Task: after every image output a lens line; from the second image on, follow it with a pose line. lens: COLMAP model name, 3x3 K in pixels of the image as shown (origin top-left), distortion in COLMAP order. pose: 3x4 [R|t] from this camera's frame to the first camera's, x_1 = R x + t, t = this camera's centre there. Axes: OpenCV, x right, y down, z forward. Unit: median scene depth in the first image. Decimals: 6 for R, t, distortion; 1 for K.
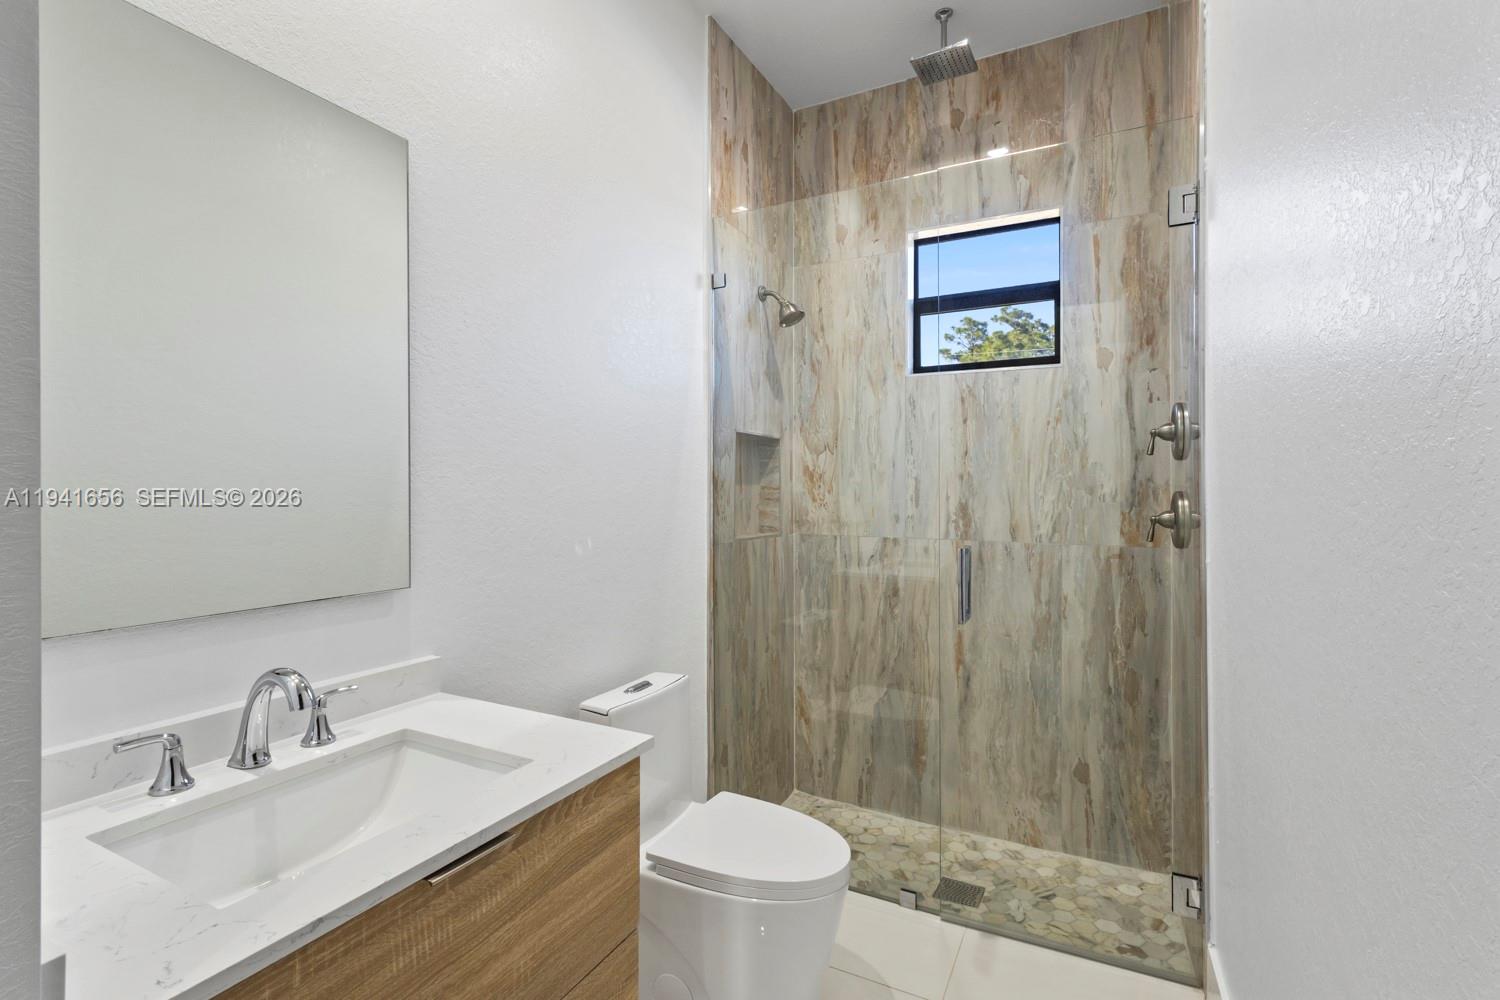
lens RADIAL K [[685.3, 0, 752.0], [0, 685.3, 478.0], [0, 0, 1]] dist [0.001583, 0.000135]
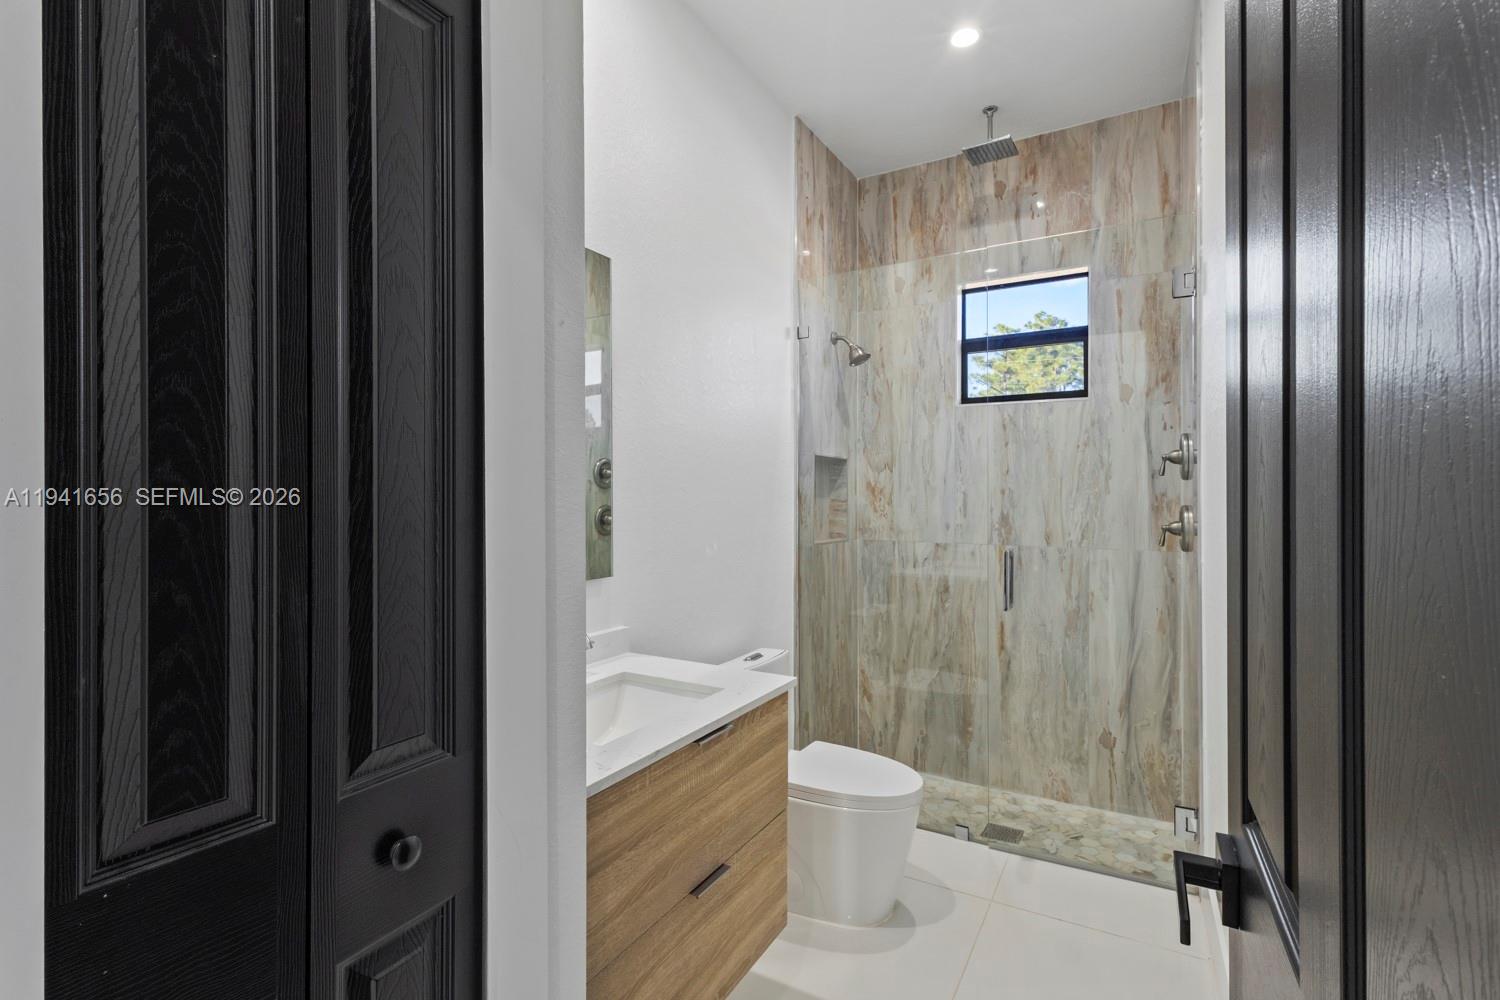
lens RADIAL K [[690.2, 0, 751.5], [0, 690.2, 488.2], [0, 0, 1]] dist [0.002825, 0.000284]
pose [[0.999186, -0.000950, -0.040340, -0.086754], [0.001182, 0.999983, 0.005740, -0.016192], [0.040333, -0.005783, 0.999170, -0.223988]]
